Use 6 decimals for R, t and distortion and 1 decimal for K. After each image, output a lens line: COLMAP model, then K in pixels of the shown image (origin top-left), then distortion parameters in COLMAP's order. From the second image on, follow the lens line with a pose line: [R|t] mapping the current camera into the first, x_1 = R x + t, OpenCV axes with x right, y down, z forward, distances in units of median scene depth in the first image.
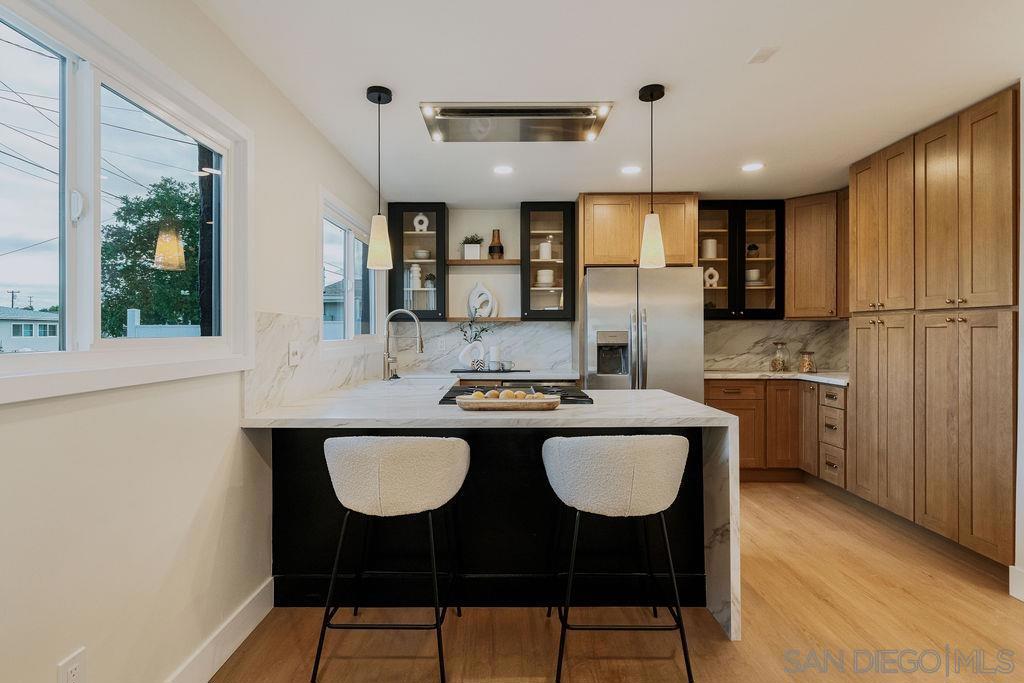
lens RADIAL K [[529.3, 0, 508.7], [0, 529.3, 333.7], [0, 0, 1]] dist [0.001493, 0.000028]
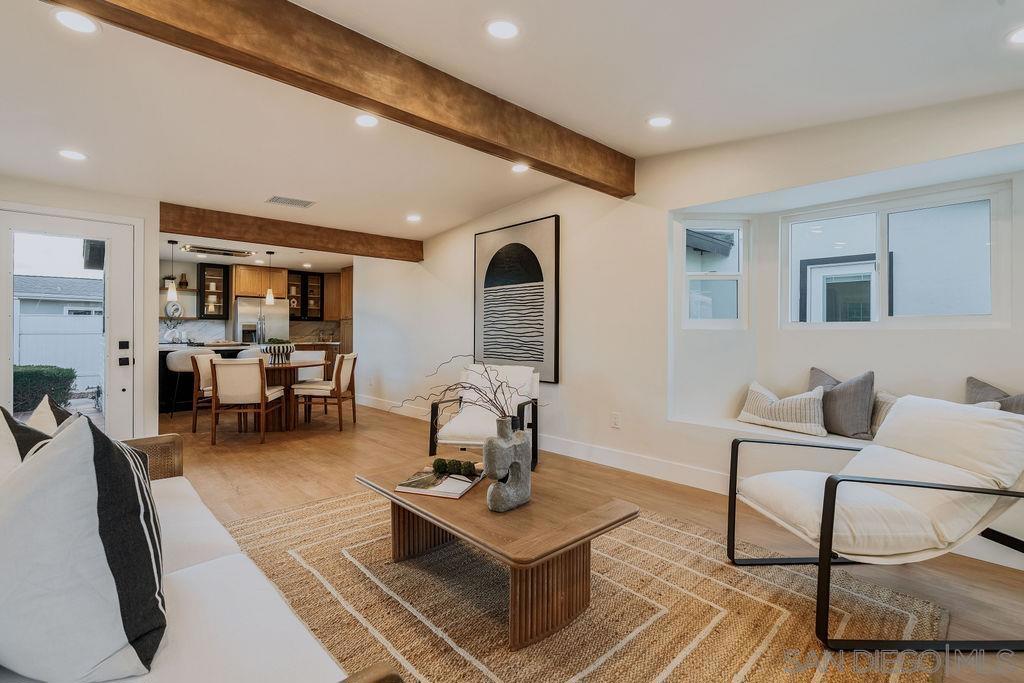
lens RADIAL K [[473.3, 0, 502.8], [0, 473.3, 336.0], [0, 0, 1]] dist [0.000142, 0.002694]
pose [[0.728928, 0.000333, 0.684590, -0.381861], [-0.000060, 1.000000, -0.000421, 0.042515], [-0.684590, 0.000266, 0.728928, -1.177098]]
